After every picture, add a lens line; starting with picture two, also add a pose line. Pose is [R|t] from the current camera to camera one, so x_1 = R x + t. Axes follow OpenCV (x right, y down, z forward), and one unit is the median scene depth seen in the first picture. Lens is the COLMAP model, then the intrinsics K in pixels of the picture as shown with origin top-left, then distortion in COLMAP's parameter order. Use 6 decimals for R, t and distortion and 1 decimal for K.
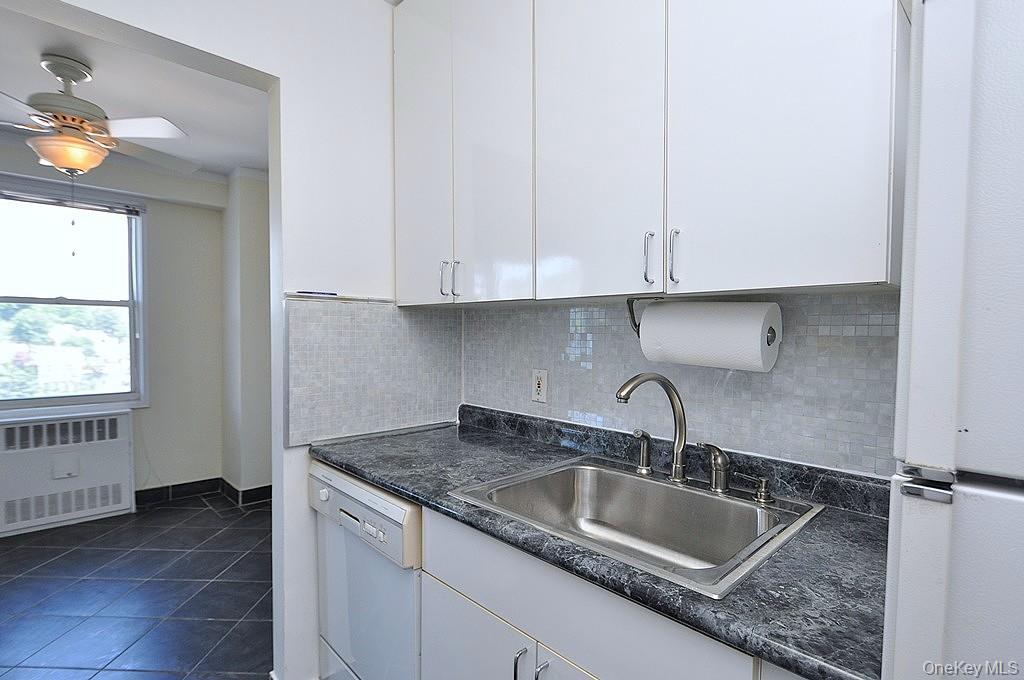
lens RADIAL K [[500.7, 0, 510.9], [0, 500.7, 347.3], [0, 0, 1]] dist [0.015681, -0.009123]
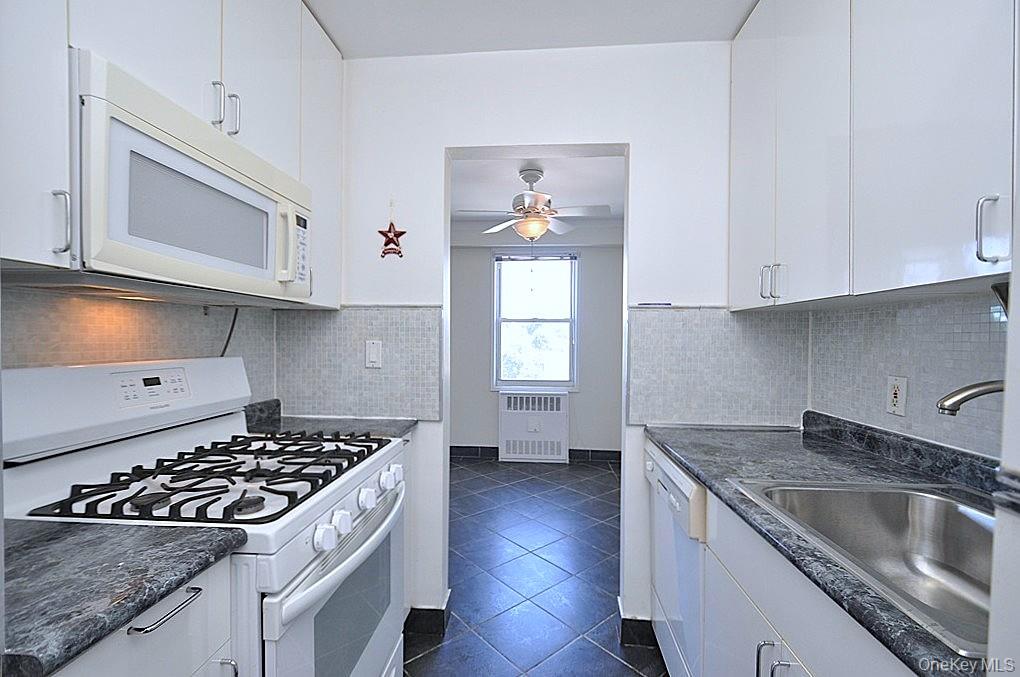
lens RADIAL K [[448.9, 0, 508.7], [0, 448.9, 343.6], [0, 0, 1]] dist [0.012440, -0.005242]
pose [[0.667623, 0.001362, -0.744498, 0.185863], [-0.022182, 0.999591, -0.018063, 0.016201], [0.744169, 0.028574, 0.667380, -0.007025]]
